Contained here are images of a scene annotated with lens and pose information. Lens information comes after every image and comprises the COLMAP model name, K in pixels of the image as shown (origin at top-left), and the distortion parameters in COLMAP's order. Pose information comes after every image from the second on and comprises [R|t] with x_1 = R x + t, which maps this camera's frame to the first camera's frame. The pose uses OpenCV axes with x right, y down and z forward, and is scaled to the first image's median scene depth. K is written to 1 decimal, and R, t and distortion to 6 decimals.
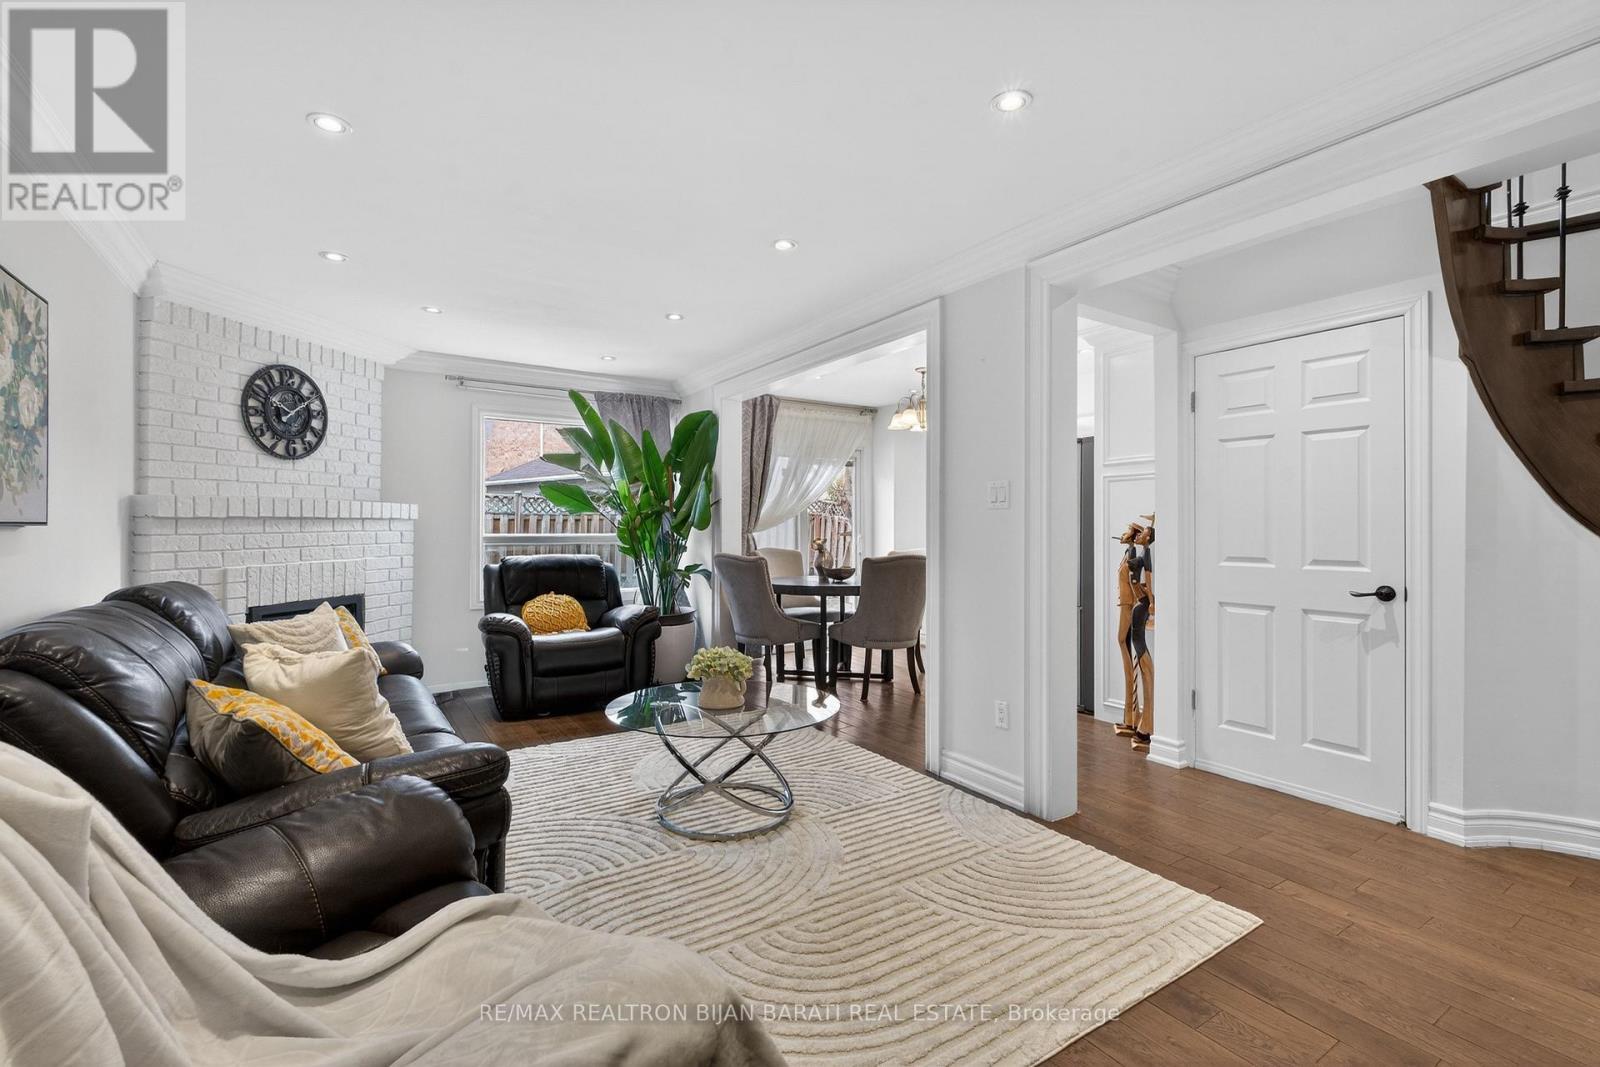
lens RADIAL K [[695.6, 0, 795.5], [0, 695.6, 524.2], [0, 0, 1]] dist [0.007110, -0.001260]
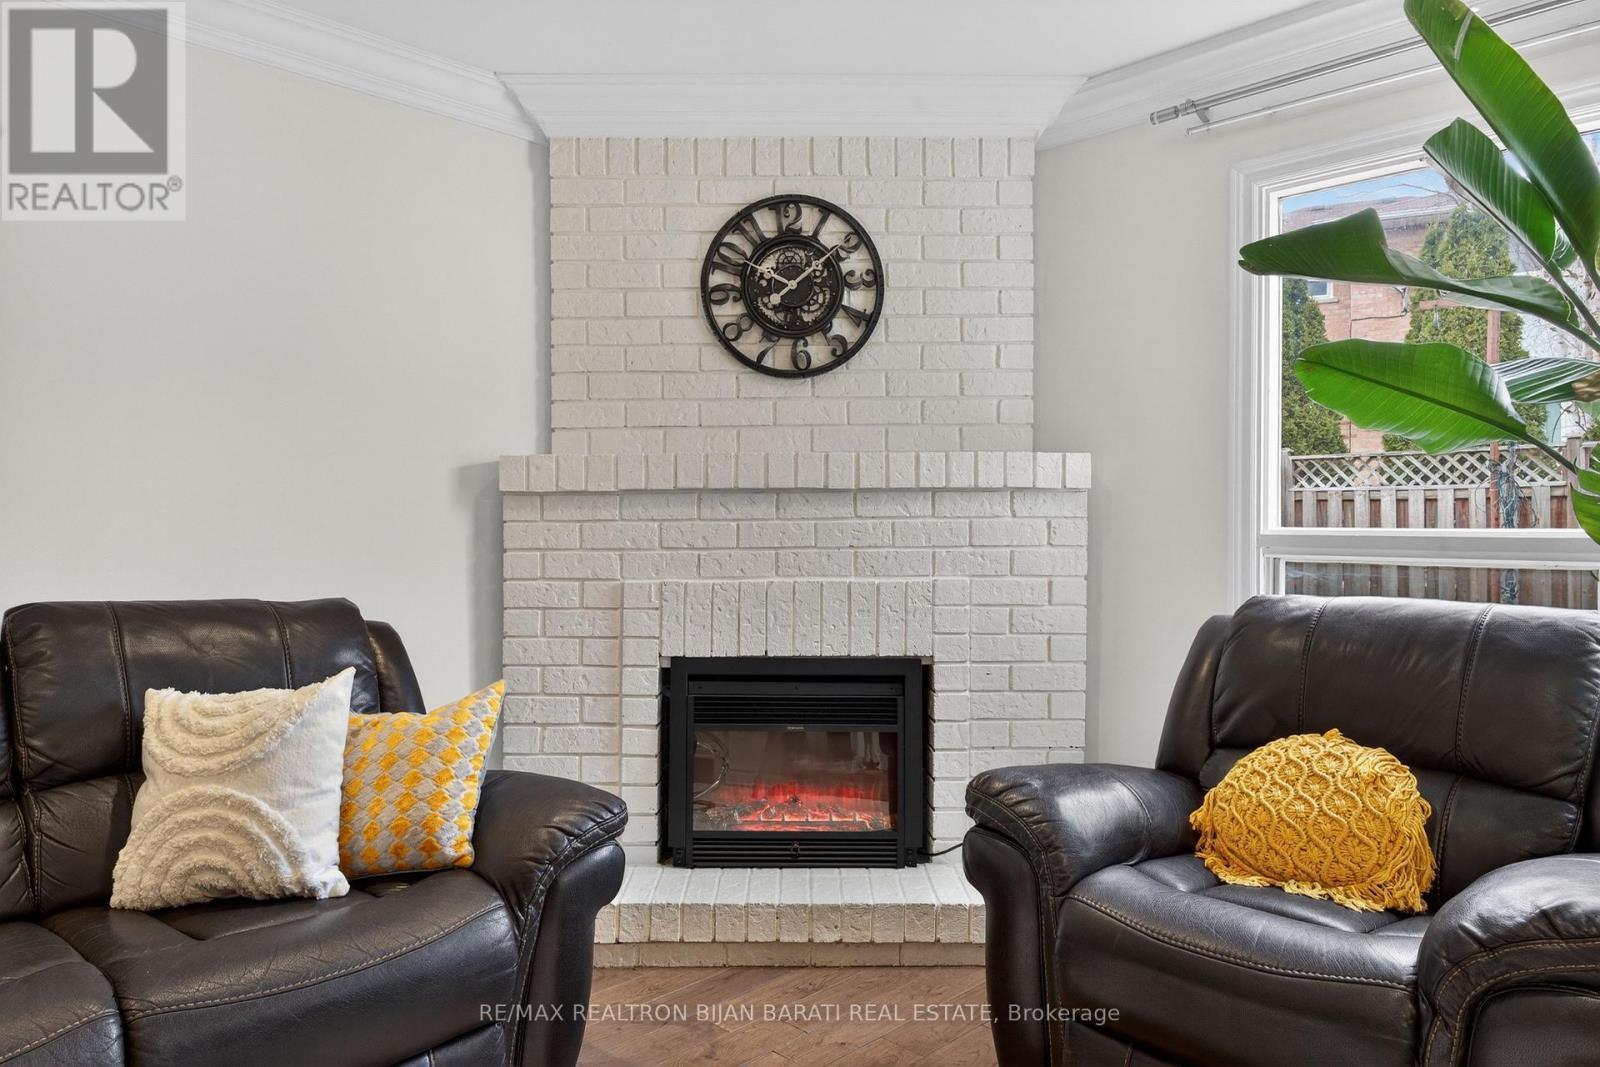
lens RADIAL K [[1063.9, 0, 794.6], [0, 1063.9, 533.2], [0, 0, 1]] dist [-0.010482, 0.002136]
pose [[0.202407, 0.006550, -0.979280, 0.038812], [0.003939, 0.999964, 0.007502, 0.015492], [0.979294, -0.005376, 0.202374, 0.827393]]
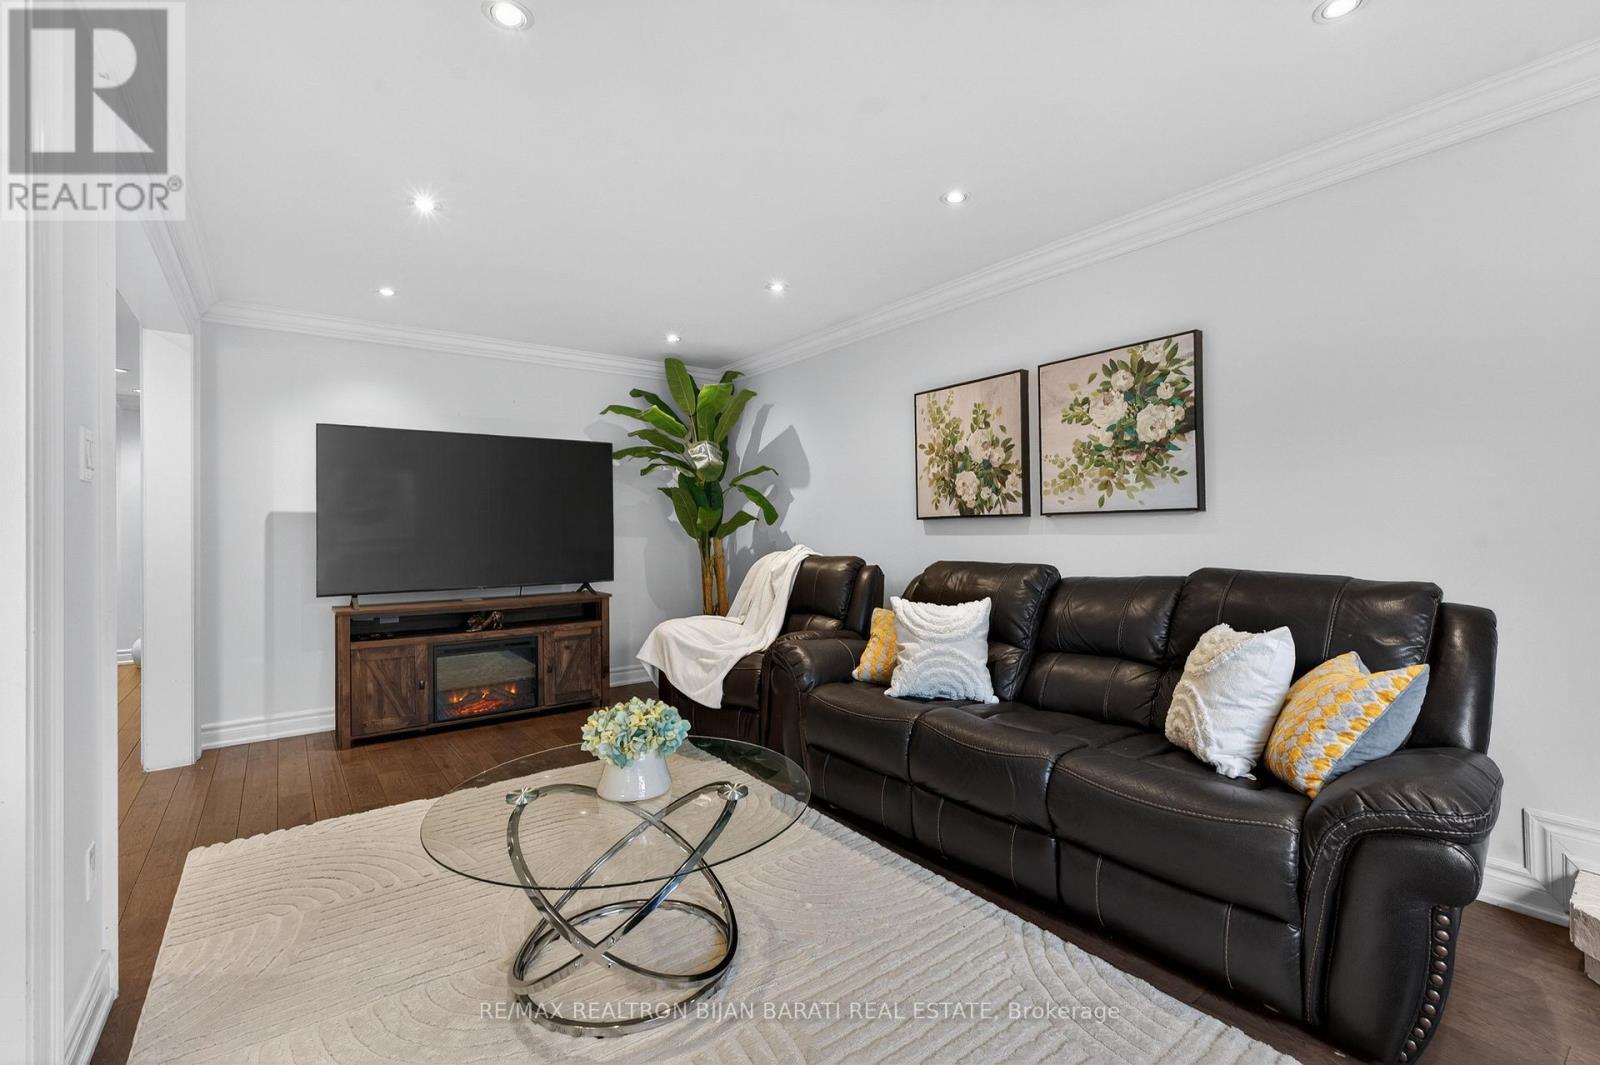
lens RADIAL K [[695.6, 0, 793.8], [0, 695.6, 524.9], [0, 0, 1]] dist [0.007110, -0.001260]
pose [[-0.998259, 0.011620, -0.057828, -0.148954], [0.012258, 0.999868, -0.010682, 0.016753], [0.057696, -0.011373, -0.998269, 1.151608]]
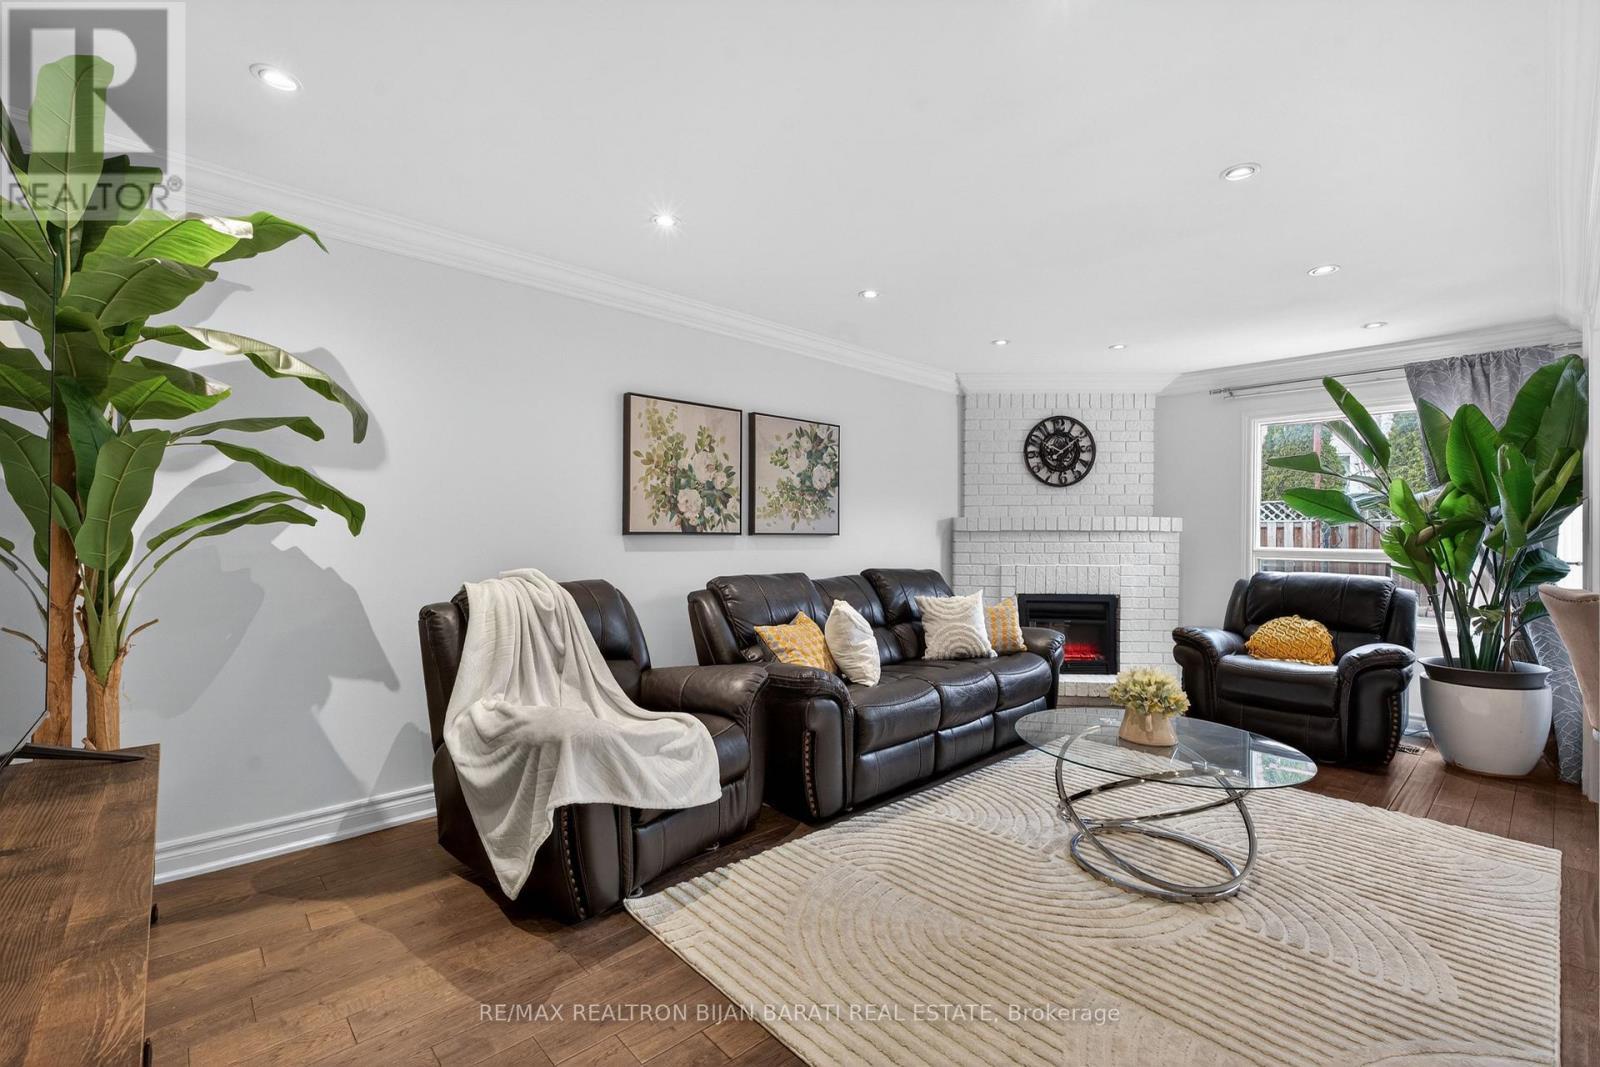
lens RADIAL K [[695.6, 0, 803.2], [0, 695.6, 533.1], [0, 0, 1]] dist [0.007110, -0.001260]
pose [[0.169297, -0.001700, -0.985564, 0.483898], [-0.005321, 0.999982, -0.002639, 0.001005], [0.985551, 0.005691, 0.169285, 0.291453]]
